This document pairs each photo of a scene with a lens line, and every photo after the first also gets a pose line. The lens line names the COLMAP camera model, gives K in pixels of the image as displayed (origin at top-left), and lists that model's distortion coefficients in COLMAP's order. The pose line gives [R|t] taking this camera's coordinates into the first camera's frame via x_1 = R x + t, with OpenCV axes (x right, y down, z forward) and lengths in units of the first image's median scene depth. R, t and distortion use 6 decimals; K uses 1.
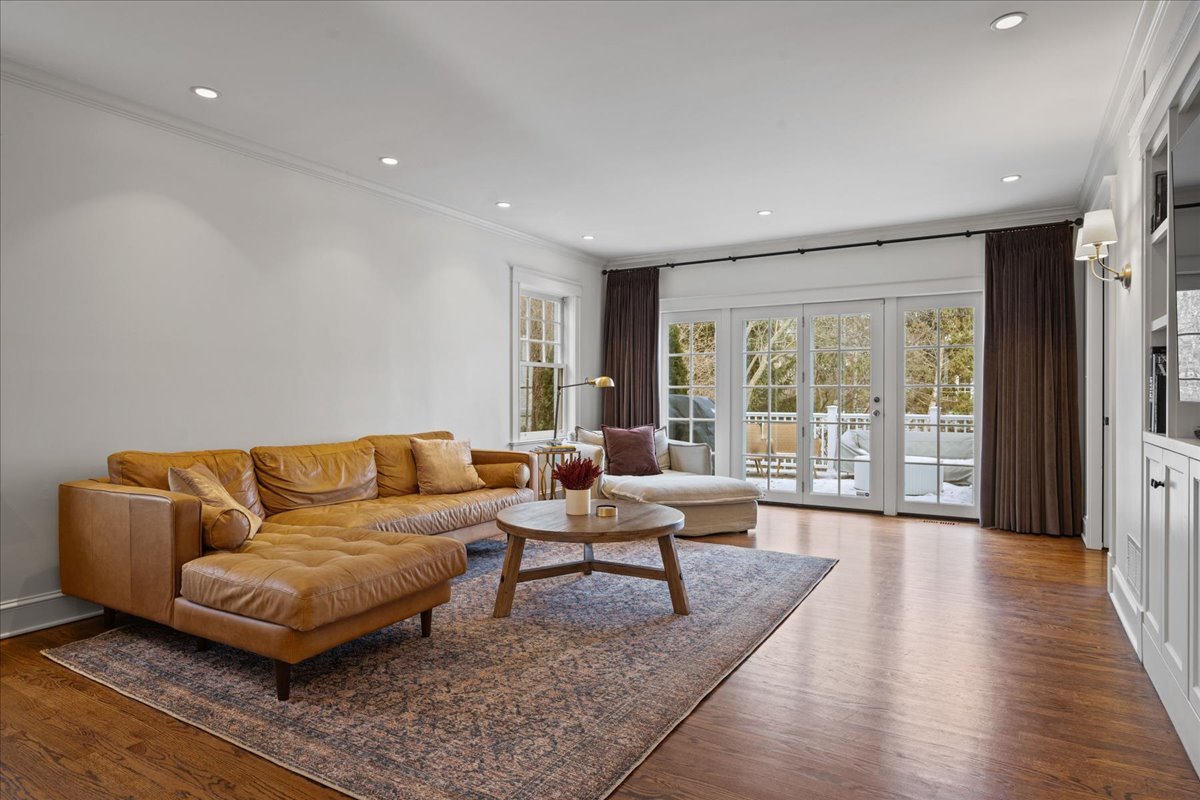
lens RADIAL K [[676.2, 0, 604.0], [0, 676.2, 394.5], [0, 0, 1]] dist [-0.004813, -0.000604]
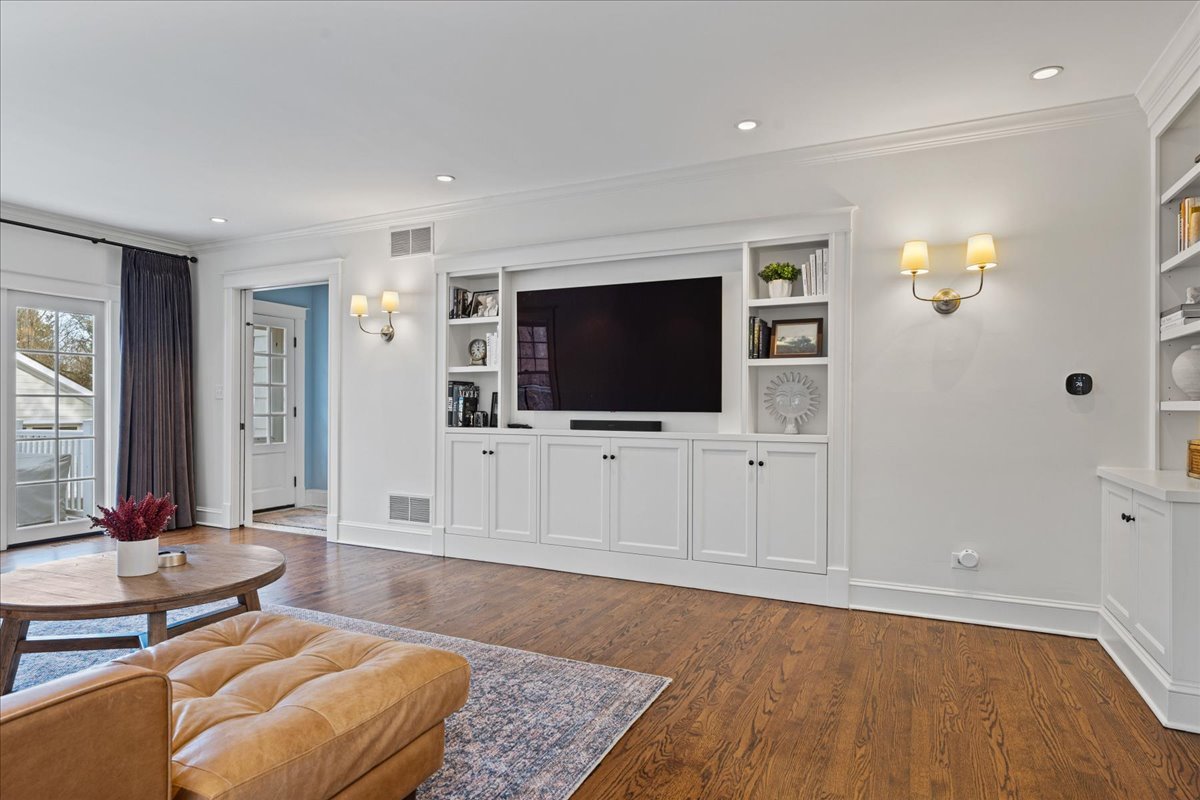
lens RADIAL K [[676.2, 0, 601.1], [0, 676.2, 403.7], [0, 0, 1]] dist [-0.004813, -0.000604]
pose [[-0.089313, -0.001293, 0.996003, -1.277909], [-0.000709, 0.999999, 0.001235, -0.011256], [-0.996003, -0.000596, -0.089314, 0.921721]]
